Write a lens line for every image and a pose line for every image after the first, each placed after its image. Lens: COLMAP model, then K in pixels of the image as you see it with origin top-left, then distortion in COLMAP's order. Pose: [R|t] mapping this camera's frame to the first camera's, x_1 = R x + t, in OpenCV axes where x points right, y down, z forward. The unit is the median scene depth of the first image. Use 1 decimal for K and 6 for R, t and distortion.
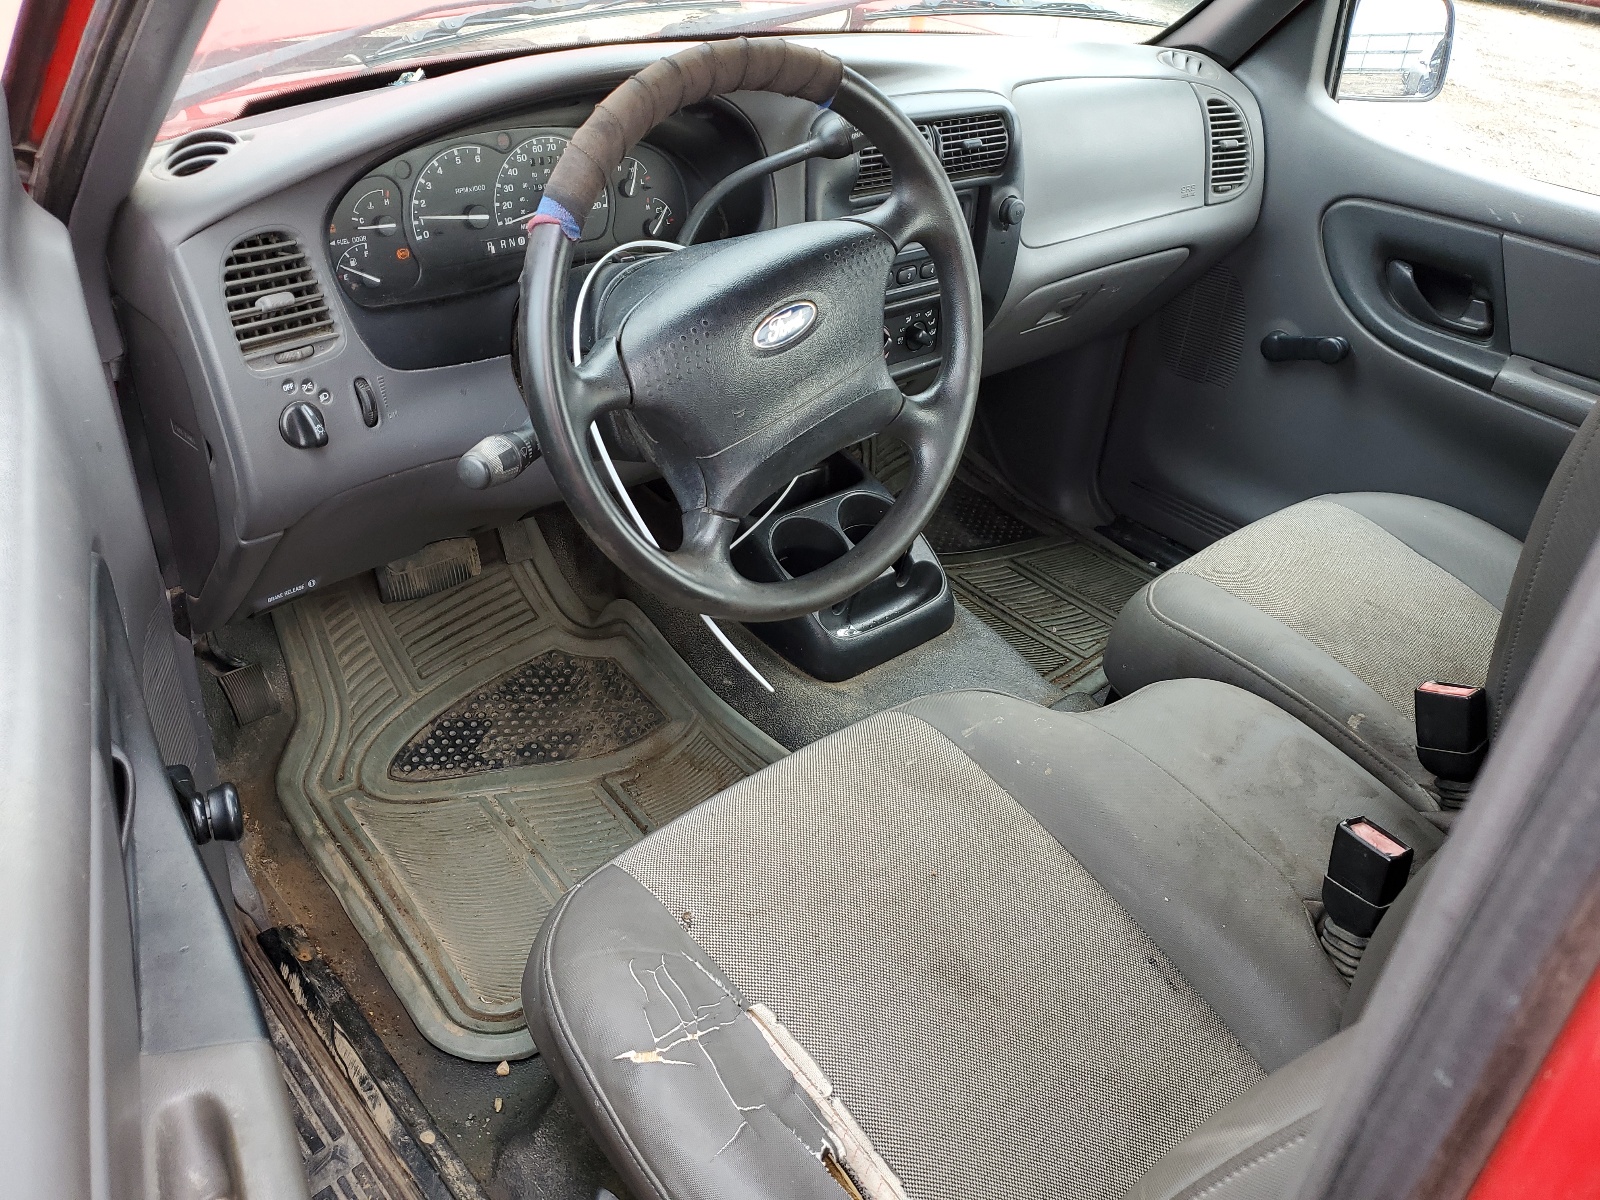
lens RADIAL K [[1195.4, 0, 800.0], [0, 1195.4, 600.0], [0, 0, 1]] dist [-0.004147, -0.002020]
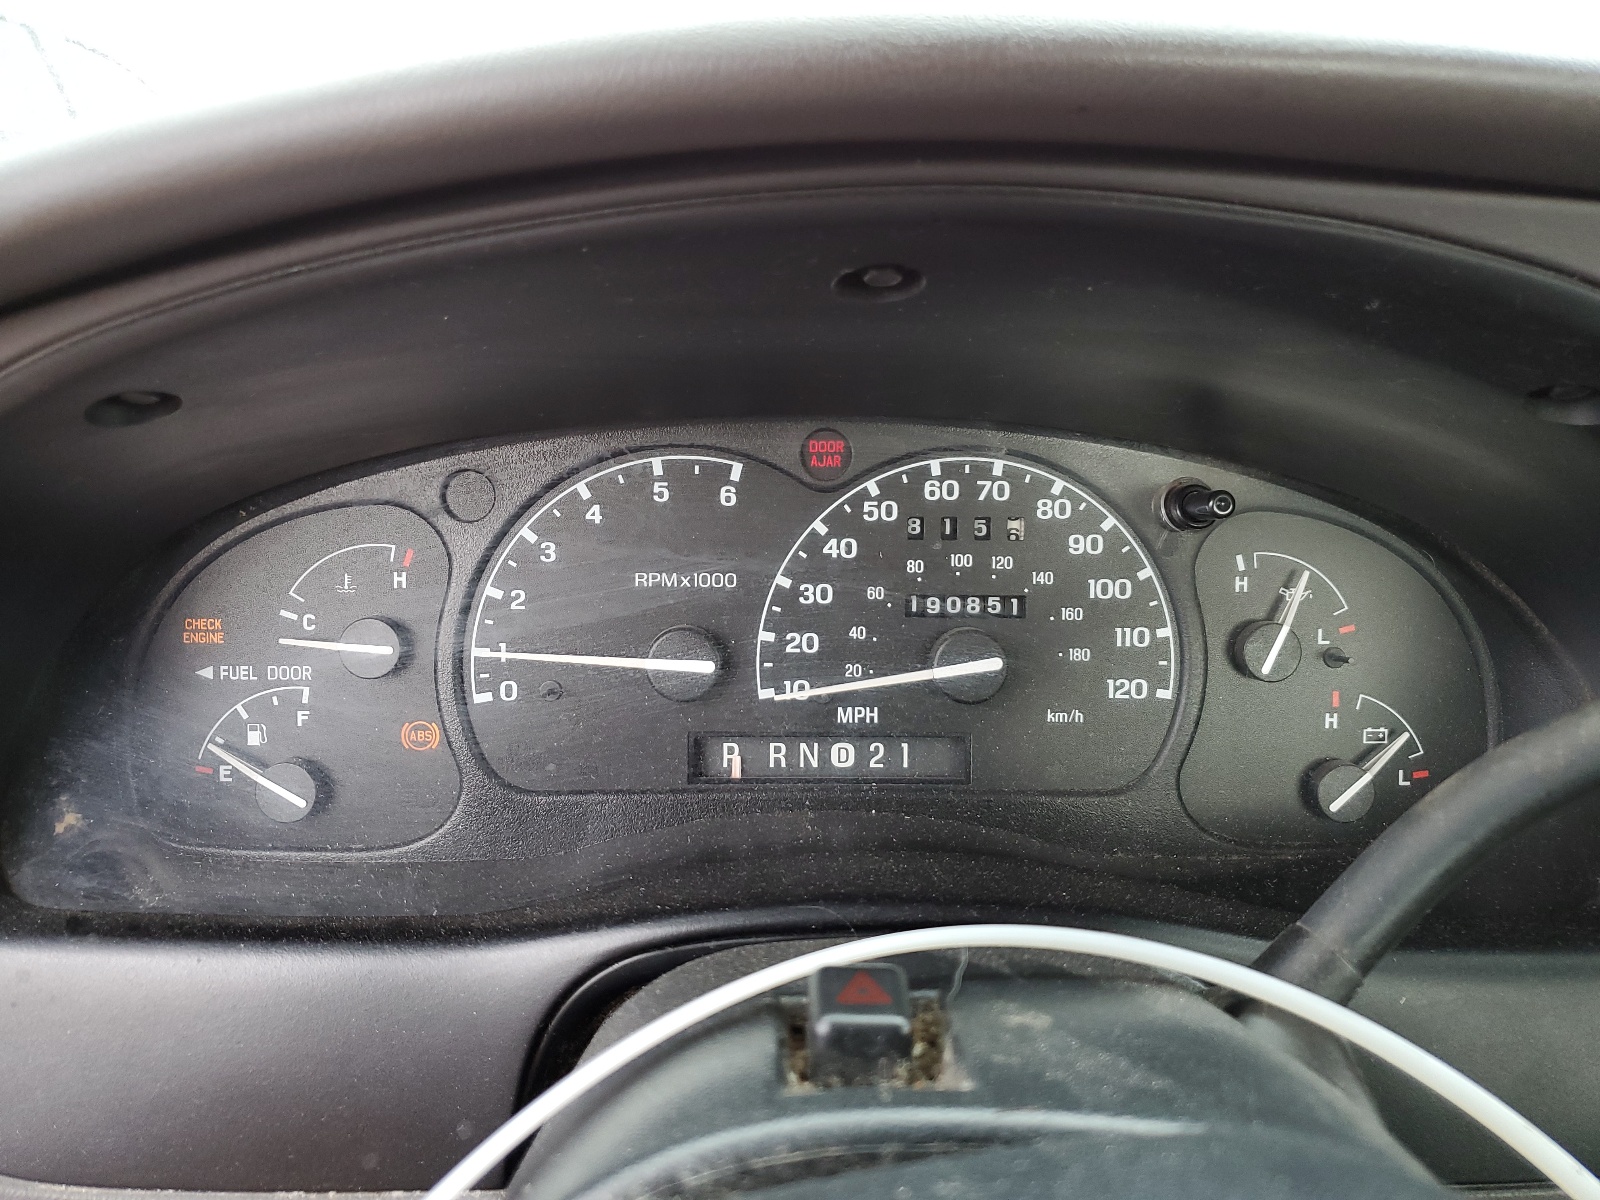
lens RADIAL K [[1213.6, 0, 800.0], [0, 1213.6, 600.0], [0, 0, 1]] dist [0.089417, -0.001412]
pose [[0.769457, 0.103501, -0.630257, -0.040618], [-0.323352, 0.914105, -0.244654, -0.244066], [0.550799, 0.392045, 0.736831, 0.705996]]
